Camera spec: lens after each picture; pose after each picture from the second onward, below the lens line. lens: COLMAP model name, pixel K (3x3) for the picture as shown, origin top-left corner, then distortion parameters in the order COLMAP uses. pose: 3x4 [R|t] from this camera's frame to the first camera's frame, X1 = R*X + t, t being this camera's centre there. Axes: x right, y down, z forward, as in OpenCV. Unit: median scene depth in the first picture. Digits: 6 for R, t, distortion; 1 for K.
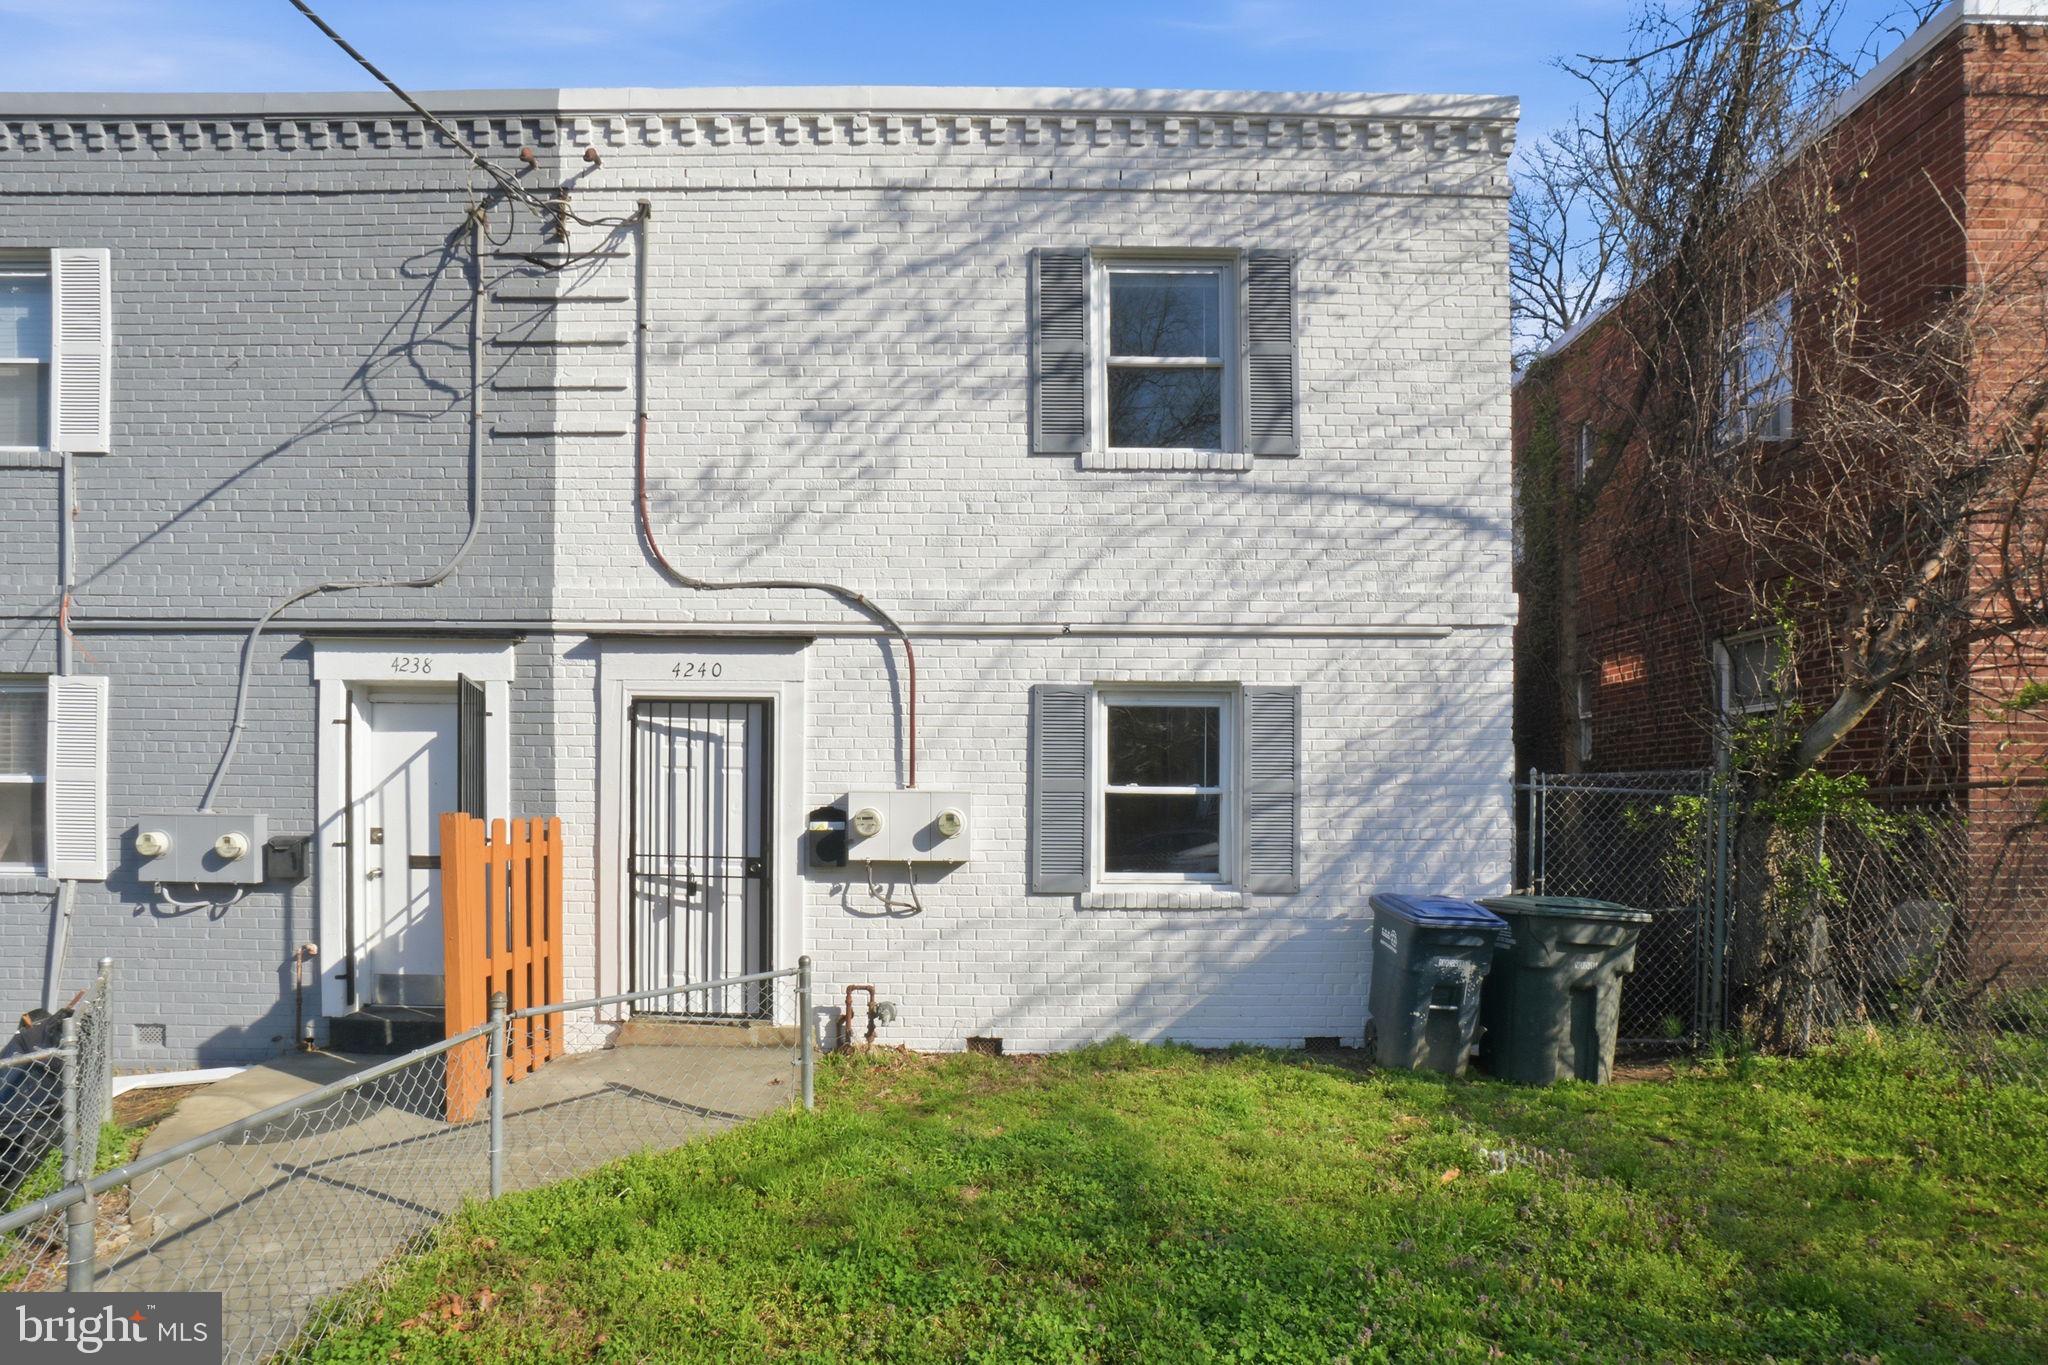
lens RADIAL K [[939.1, 0, 1016.5], [0, 939.1, 673.1], [0, 0, 1]] dist [-0.060121, 0.020270]
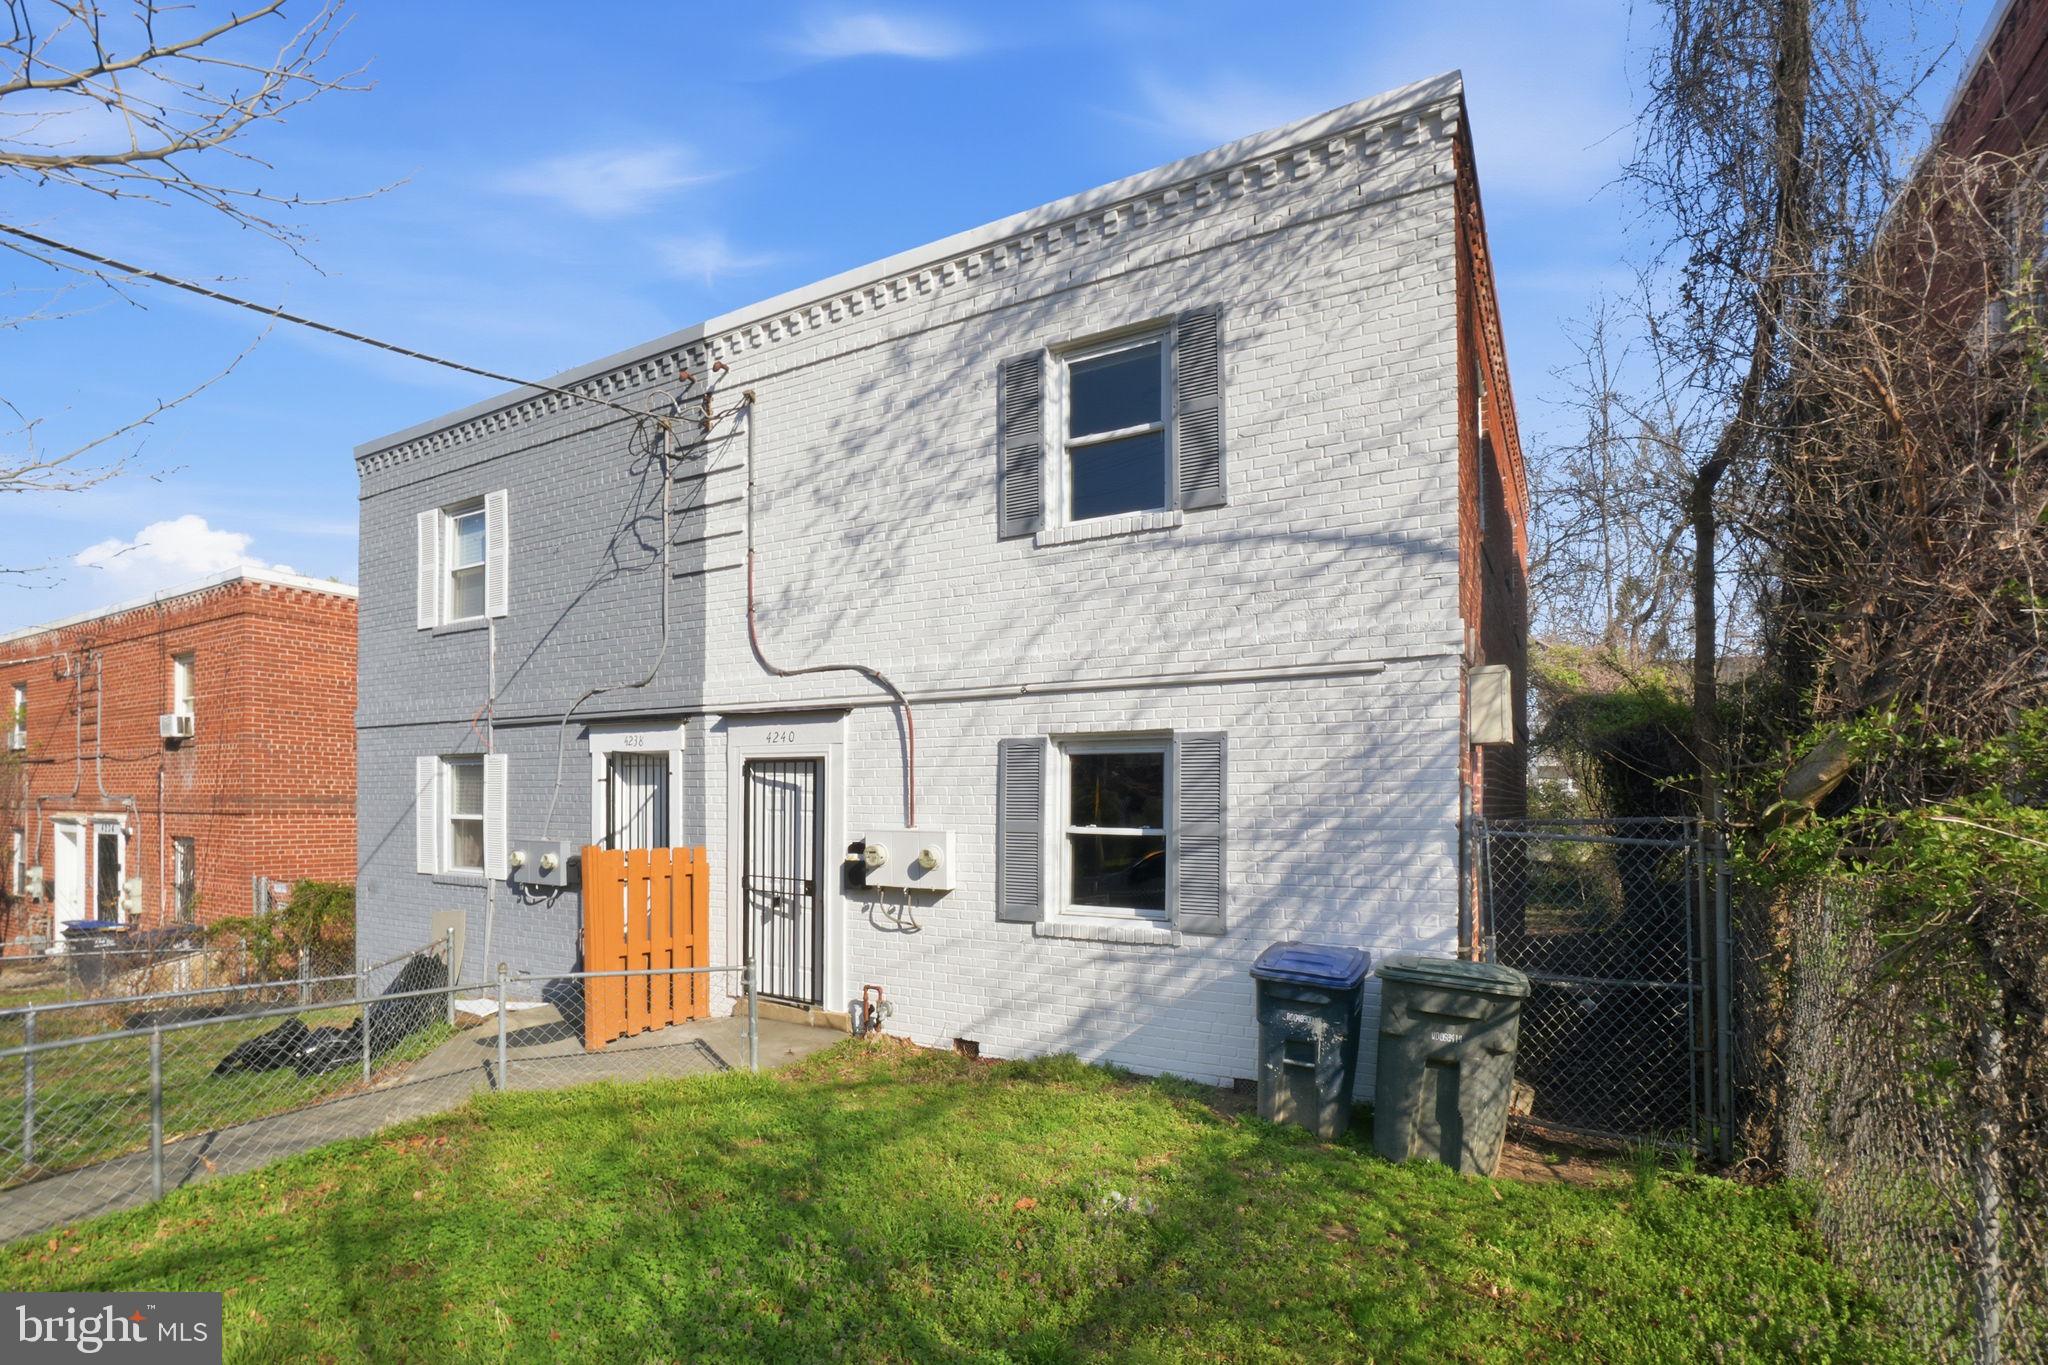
lens RADIAL K [[876.1, 0, 1026.0], [0, 876.1, 682.9], [0, 0, 1]] dist [-0.054335, 0.014669]
pose [[0.888960, -0.066355, -0.453153, 0.529519], [0.059519, 0.997796, -0.029346, -0.022990], [0.454101, -0.000884, 0.890950, 0.047692]]
